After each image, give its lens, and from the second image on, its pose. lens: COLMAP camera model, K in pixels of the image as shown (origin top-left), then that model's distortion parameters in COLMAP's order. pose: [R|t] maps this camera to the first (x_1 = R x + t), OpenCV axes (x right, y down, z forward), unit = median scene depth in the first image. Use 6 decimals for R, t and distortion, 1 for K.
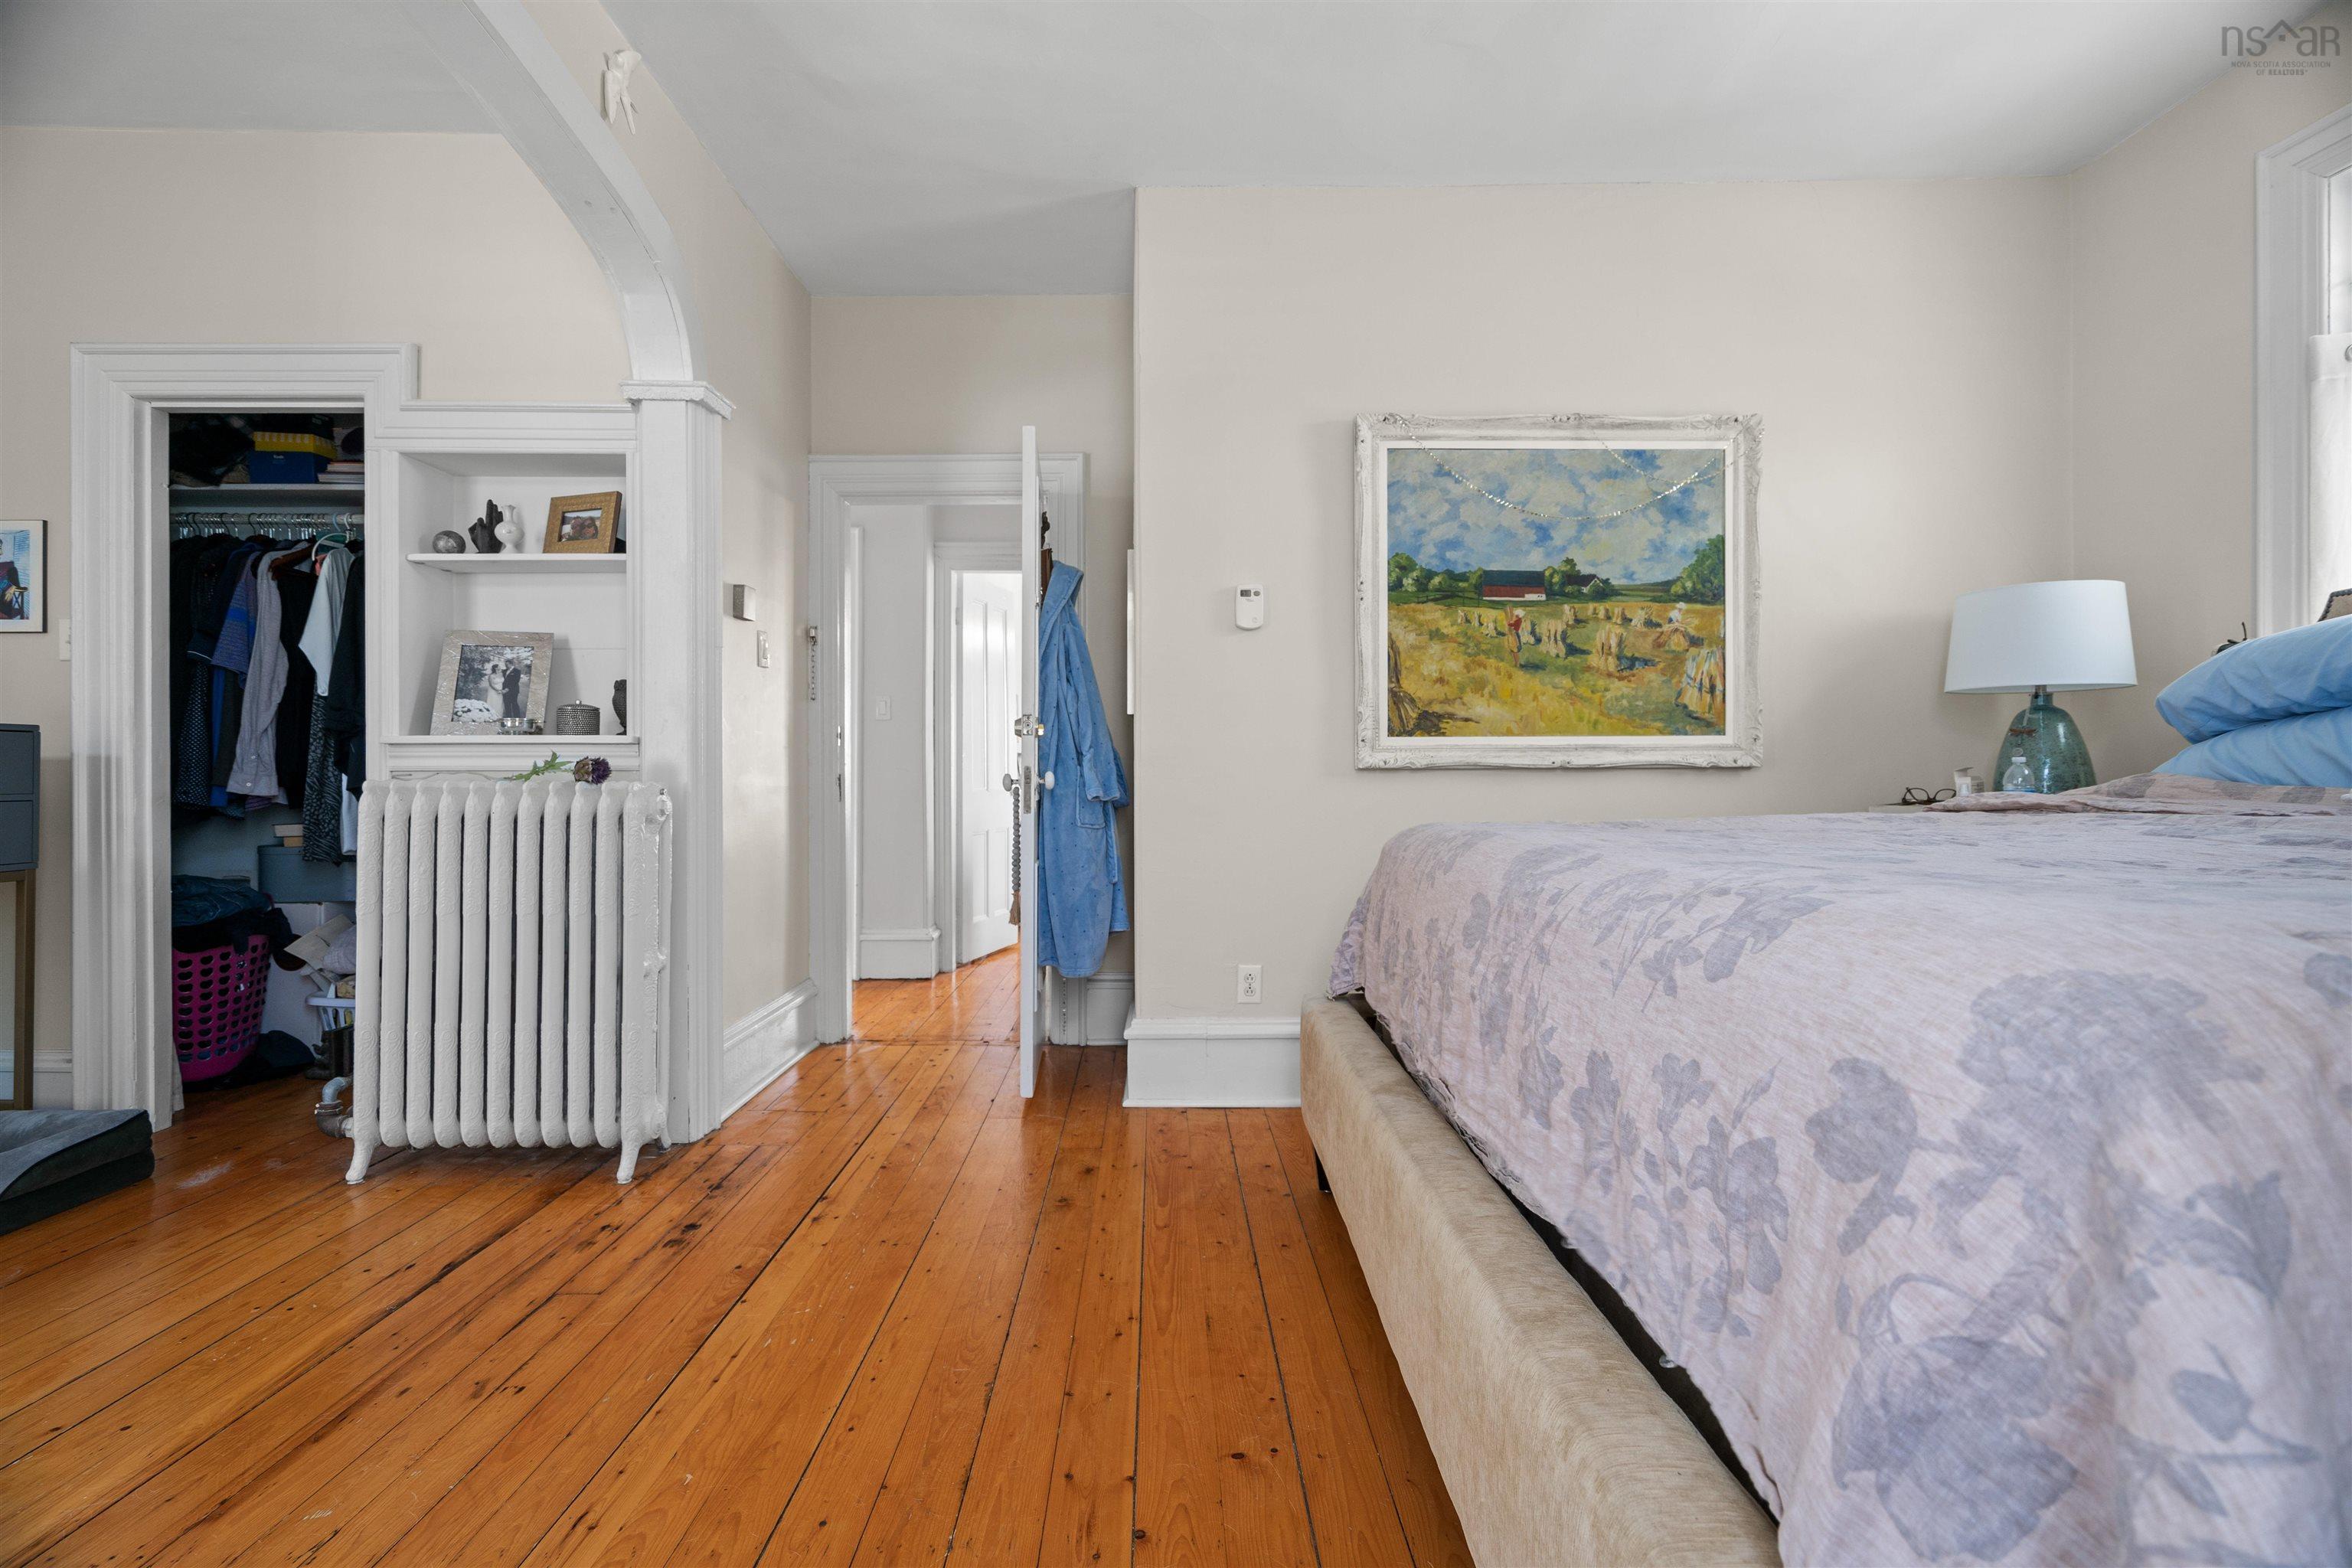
lens RADIAL K [[1083.7, 0, 1180.0], [0, 1083.7, 768.7], [0, 0, 1]] dist [-0.003531, 0.000135]
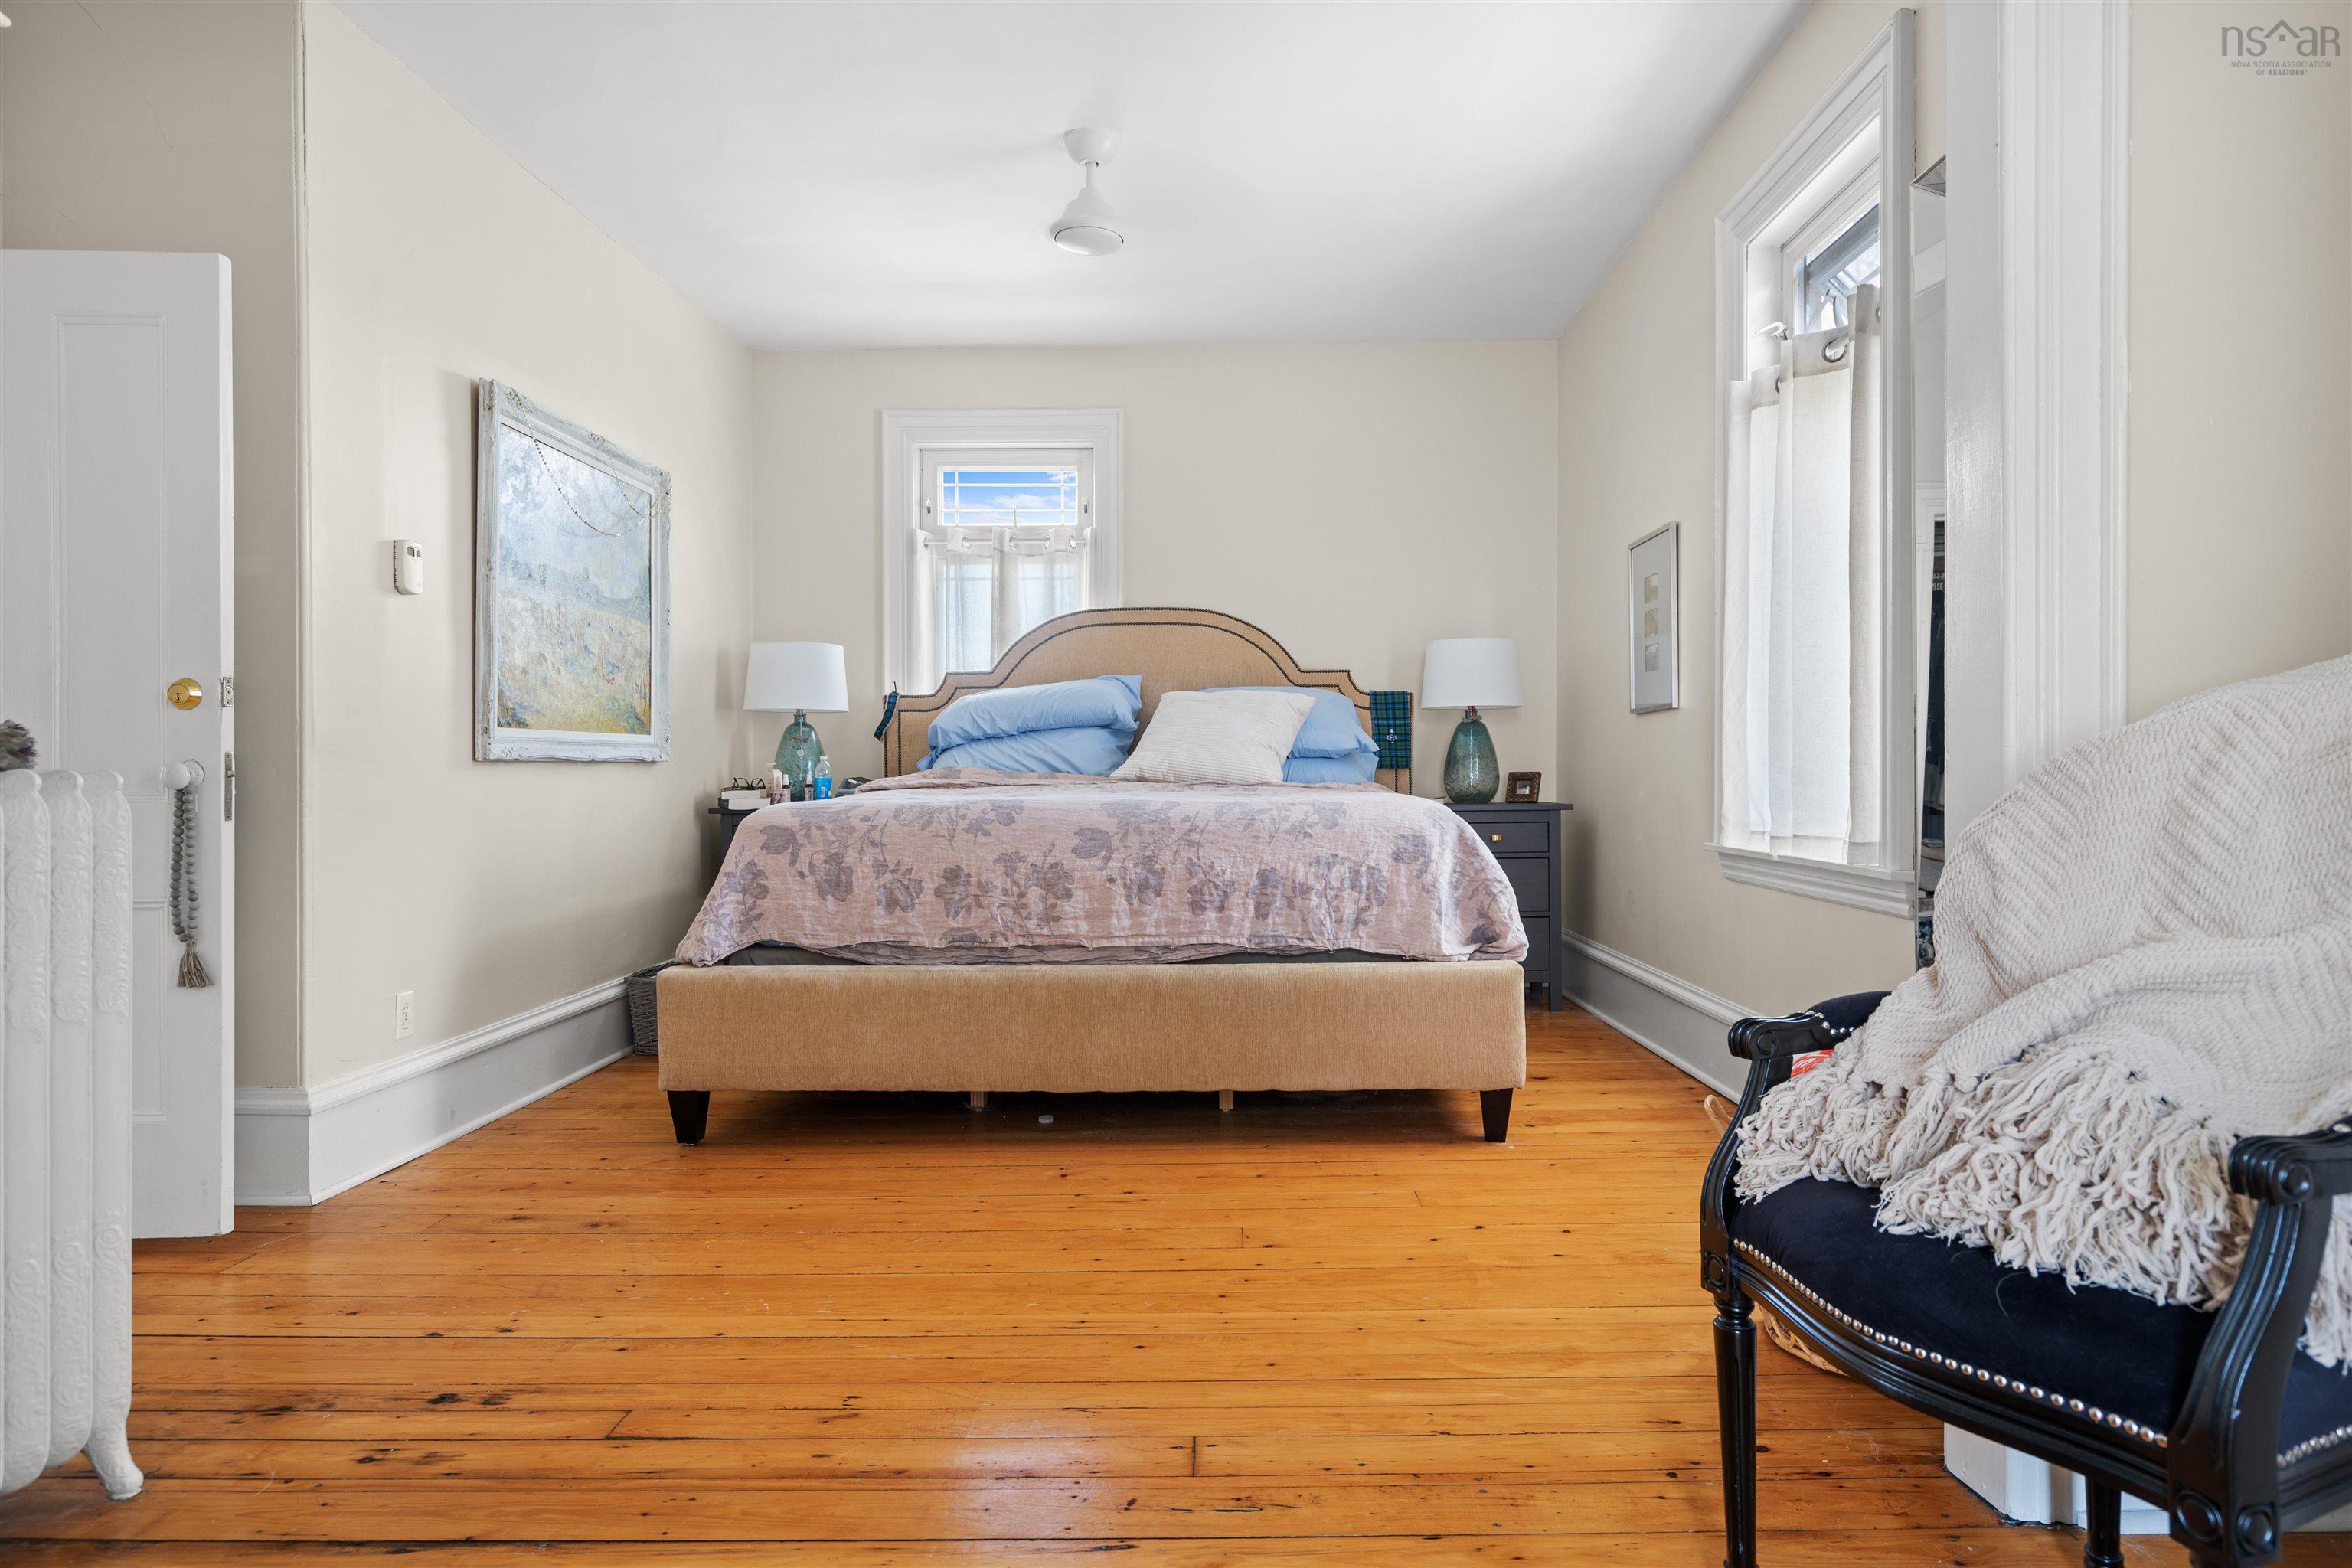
lens RADIAL K [[1379.2, 0, 1180.9], [0, 1379.2, 780.2], [0, 0, 1]] dist [-0.003262, -0.000431]
pose [[0.039654, -0.007019, 0.999189, -1.375344], [-0.002524, 0.999971, 0.007124, 0.010030], [-0.999210, -0.002804, 0.039635, 0.496768]]
